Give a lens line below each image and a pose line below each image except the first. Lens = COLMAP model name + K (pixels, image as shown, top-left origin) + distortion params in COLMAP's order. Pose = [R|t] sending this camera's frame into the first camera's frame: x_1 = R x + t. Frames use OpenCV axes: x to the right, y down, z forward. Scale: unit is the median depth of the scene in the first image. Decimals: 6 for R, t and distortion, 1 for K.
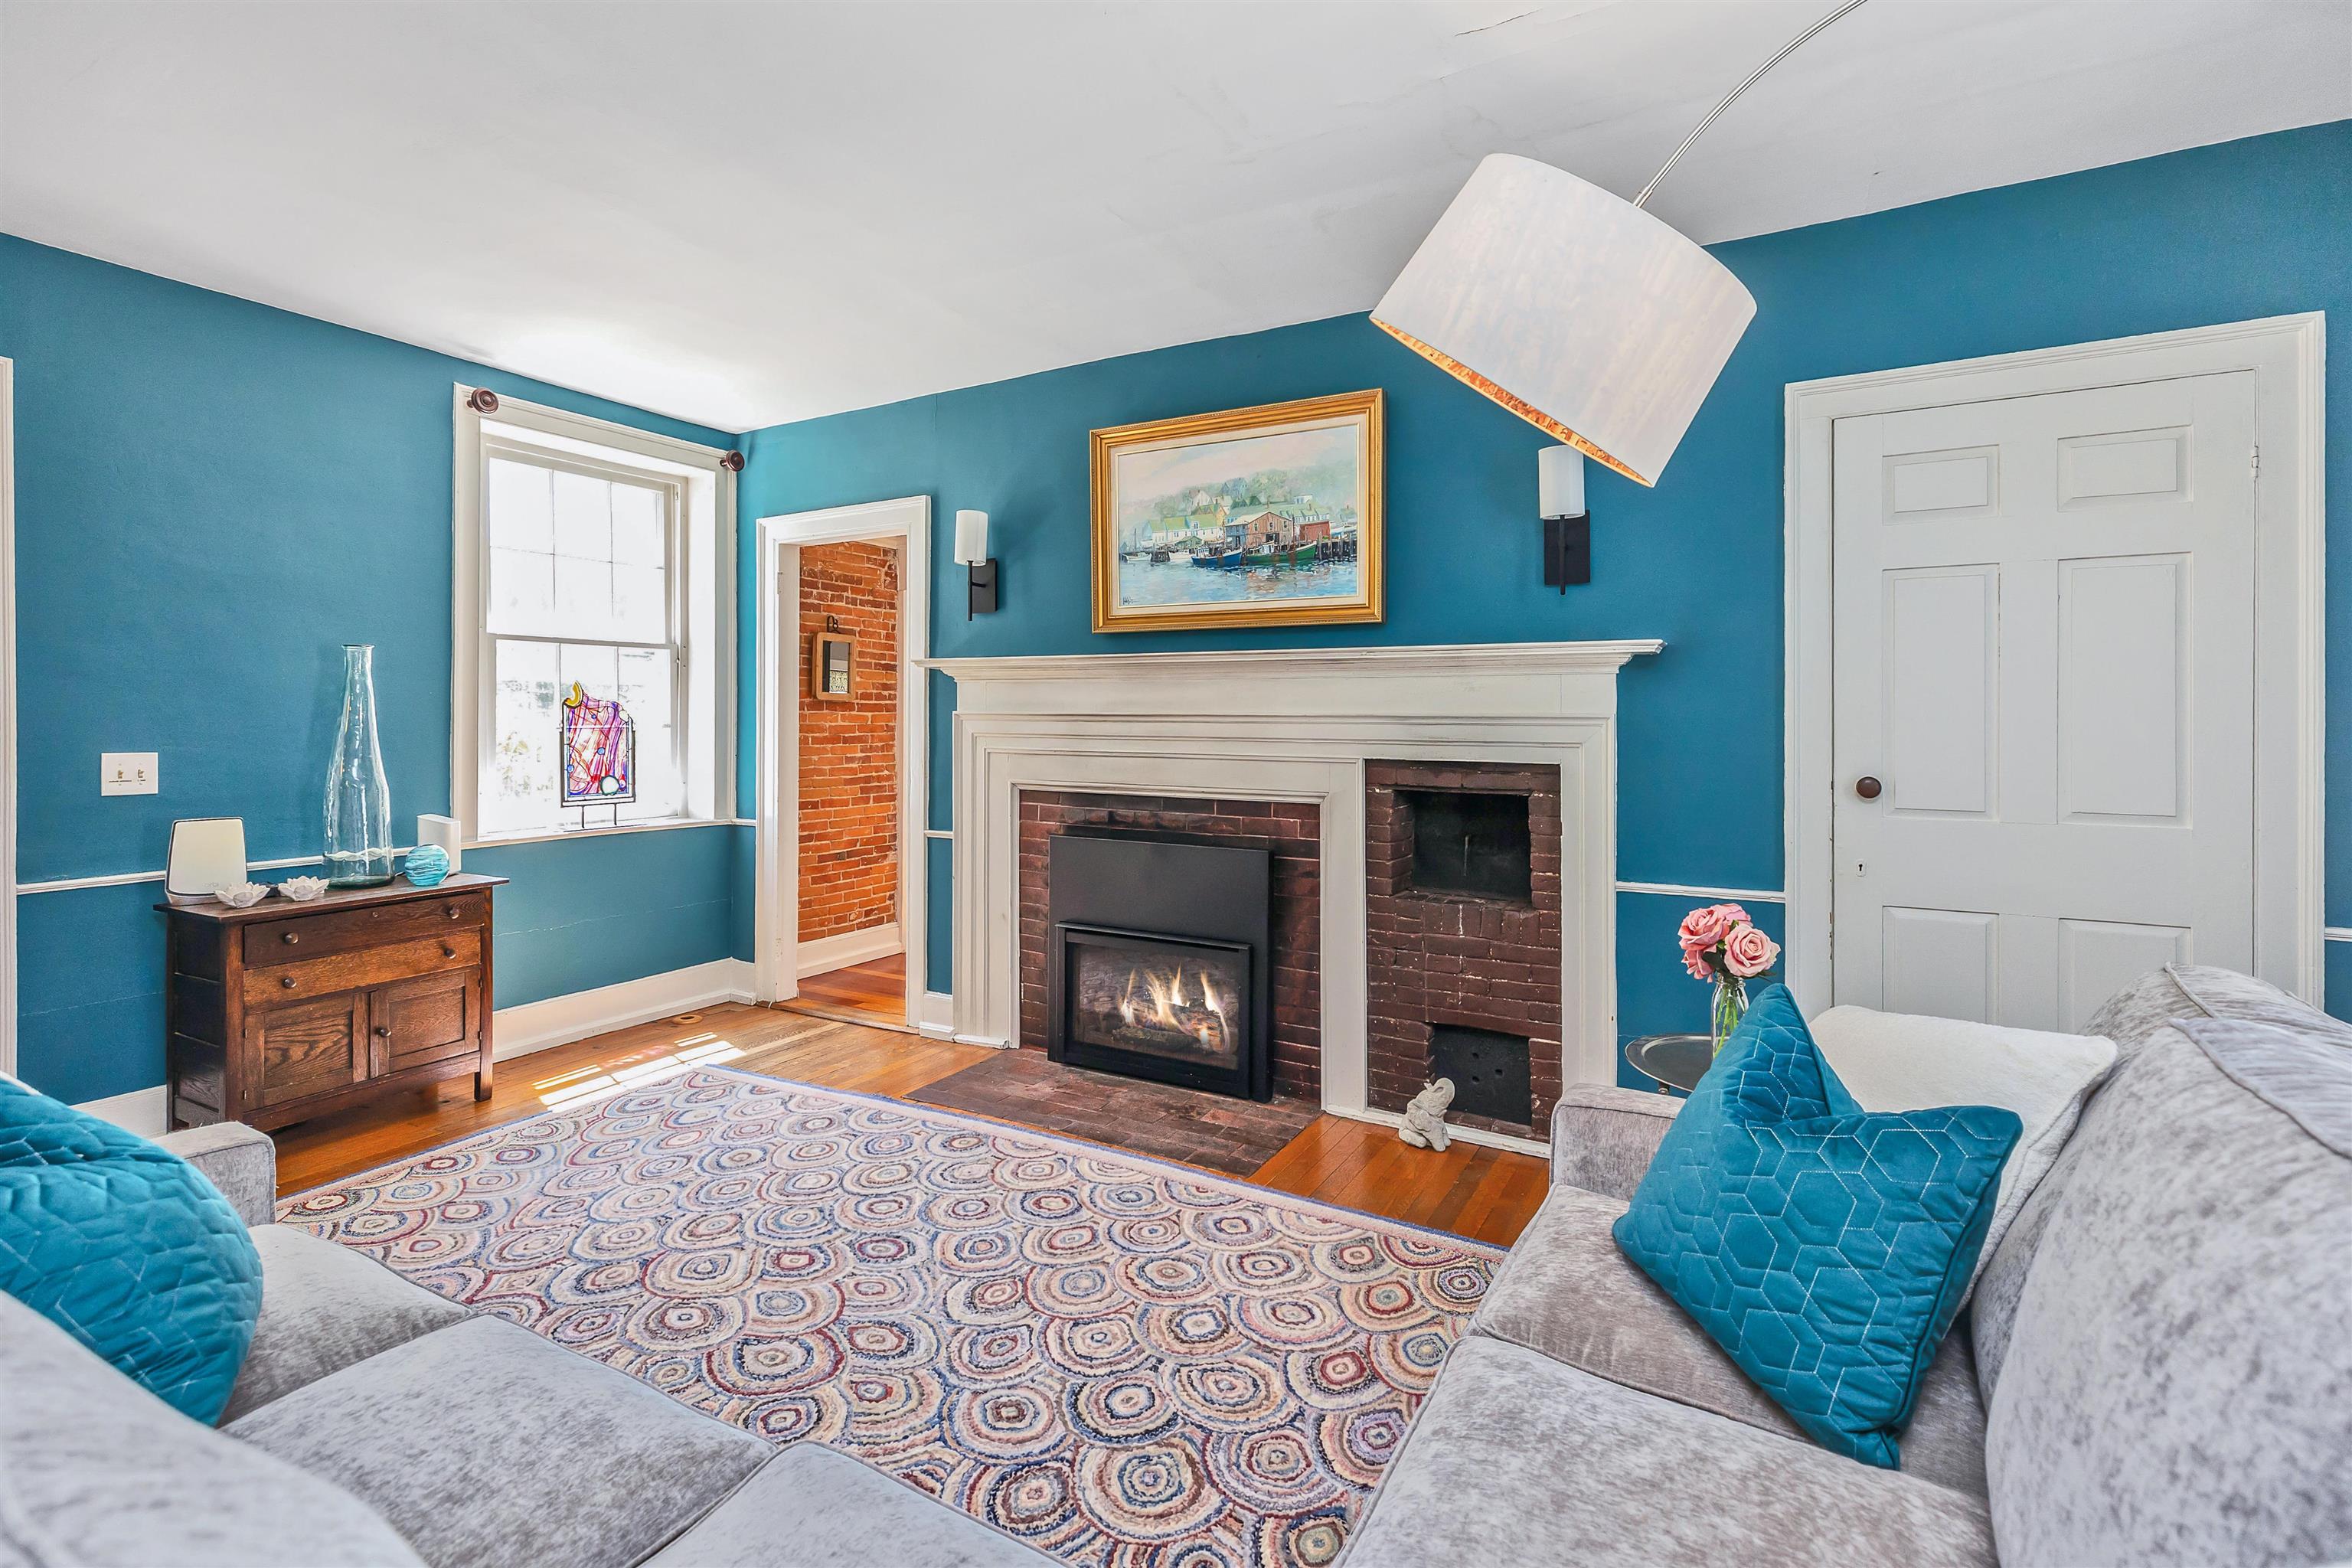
lens RADIAL K [[1100.8, 0, 1181.5], [0, 1100.8, 745.2], [0, 0, 1]] dist [0.001427, -0.000026]
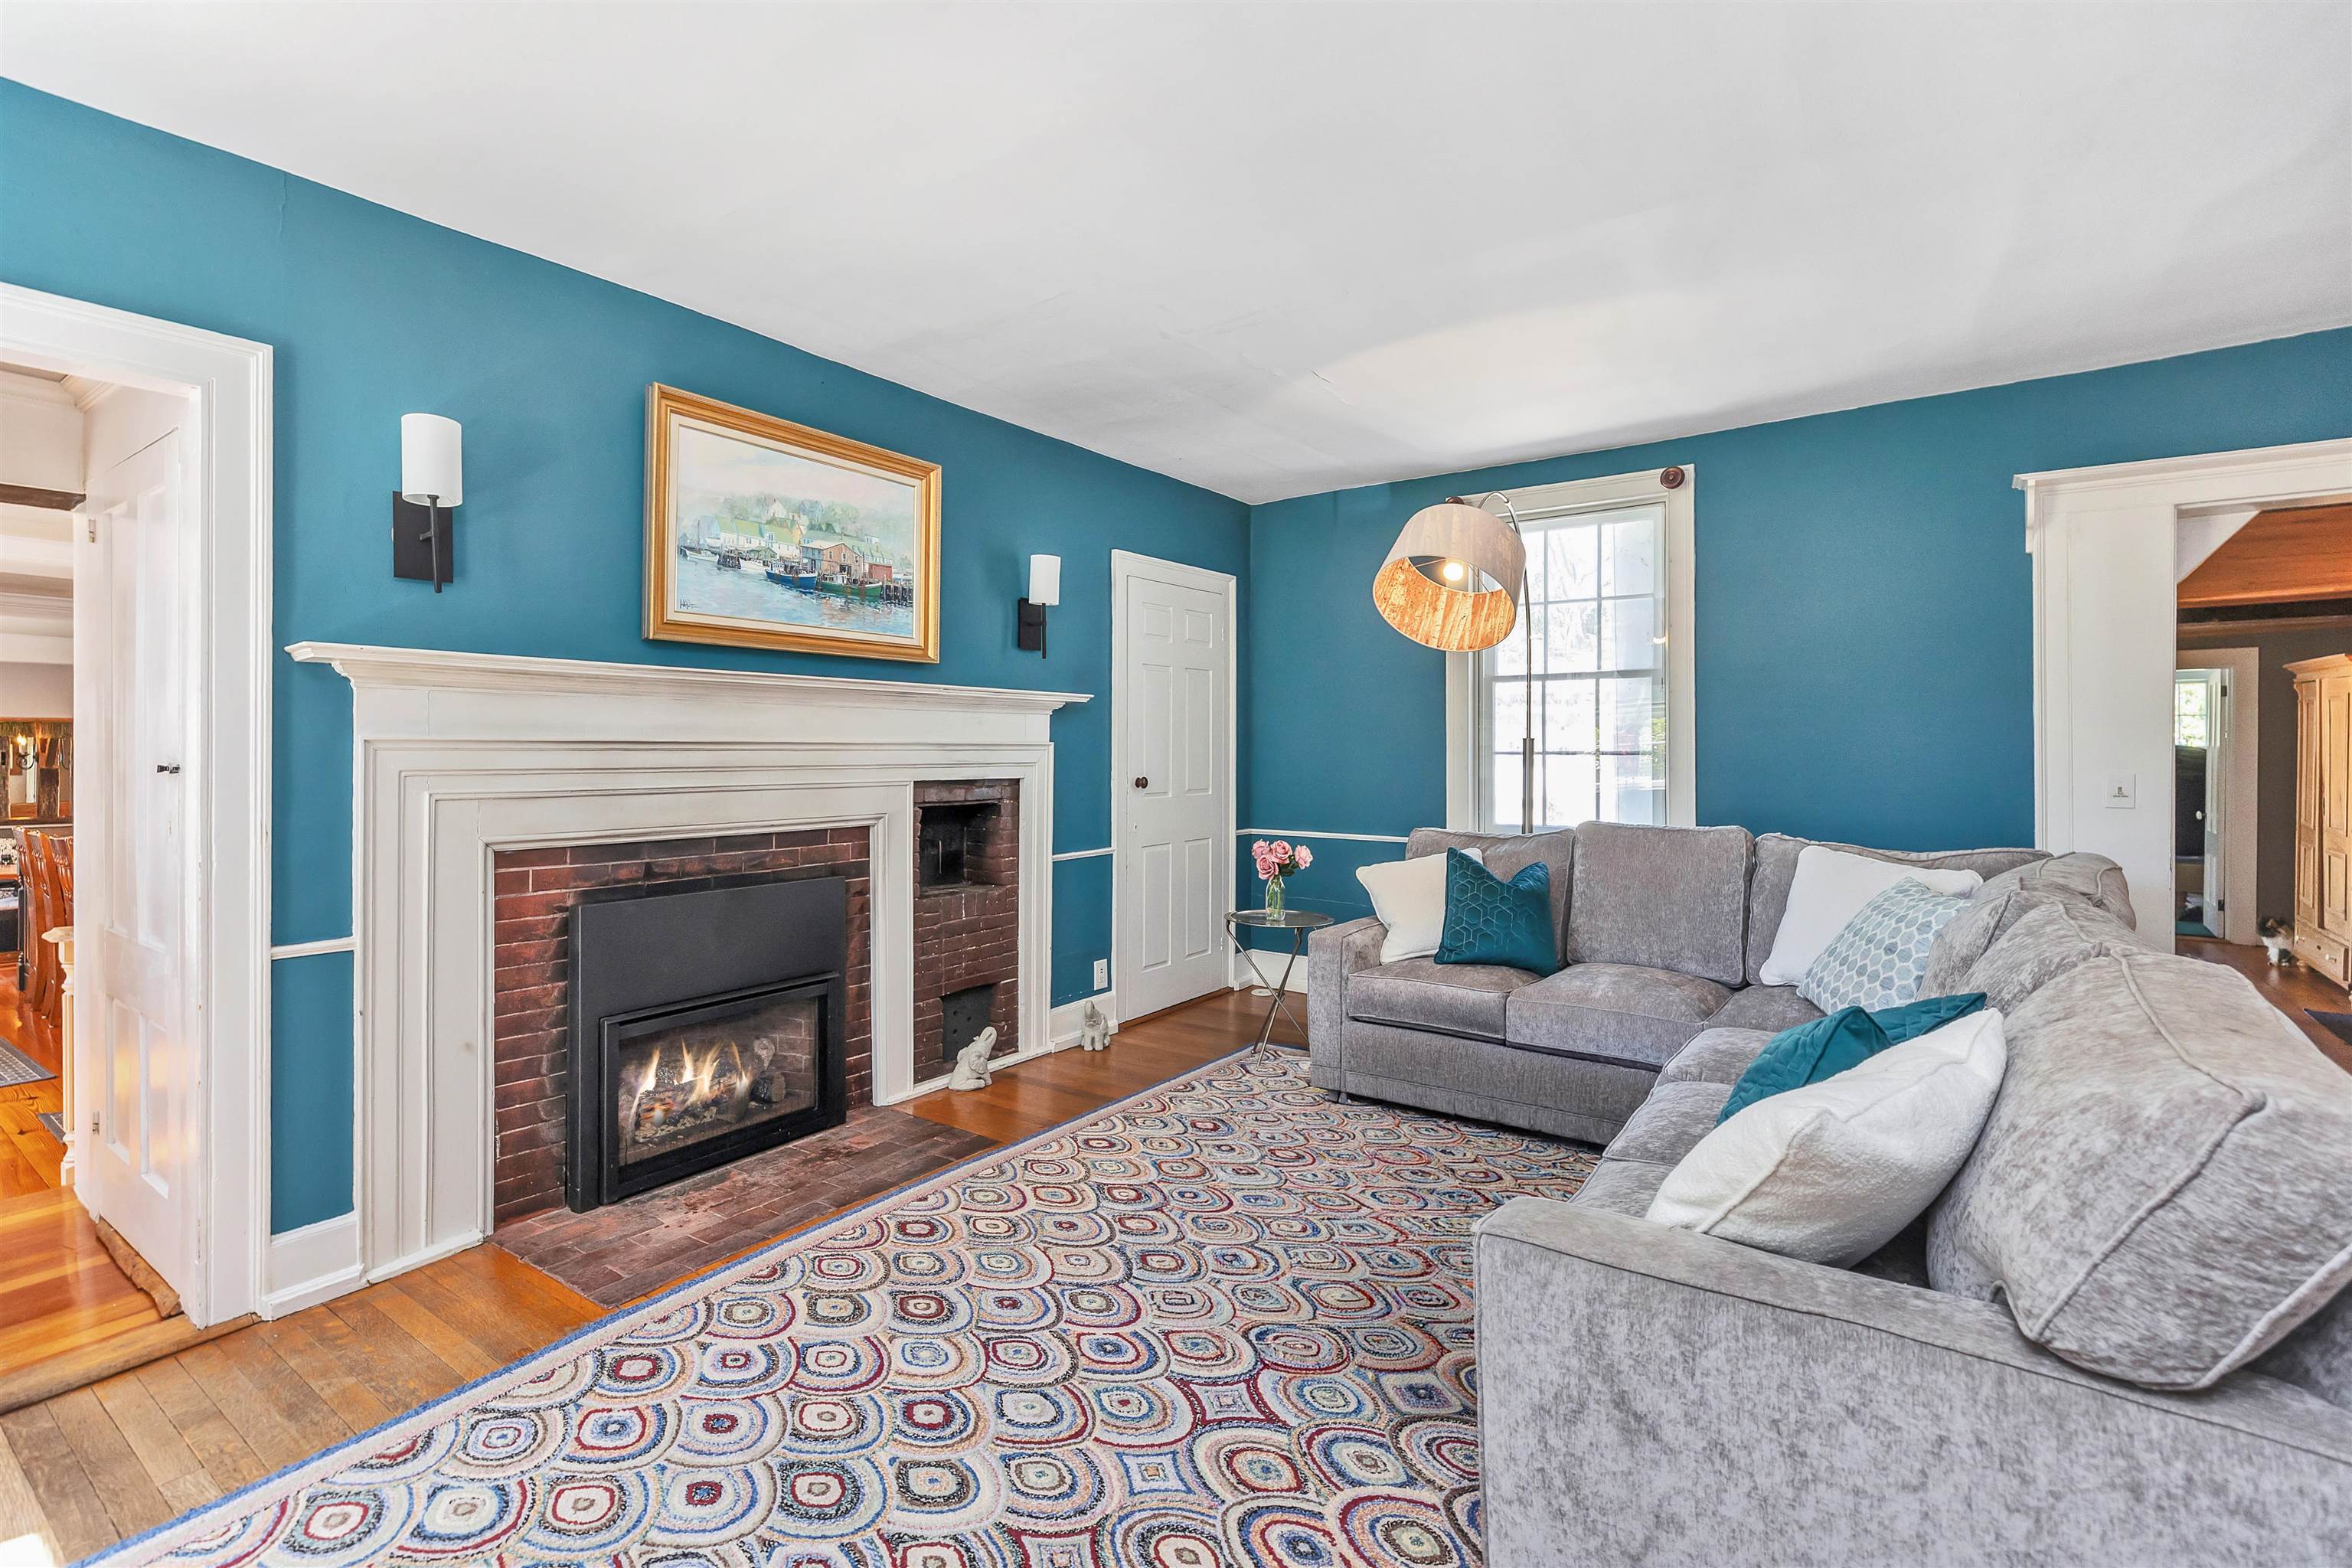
lens RADIAL K [[1049.5, 0, 1180.7], [0, 1049.5, 784.4], [0, 0, 1]] dist [0.000839, 0.000103]
pose [[0.108522, -0.037217, 0.993397, -0.851802], [0.028233, 0.999011, 0.034343, -0.013092], [-0.993693, 0.024319, 0.109465, 0.581287]]
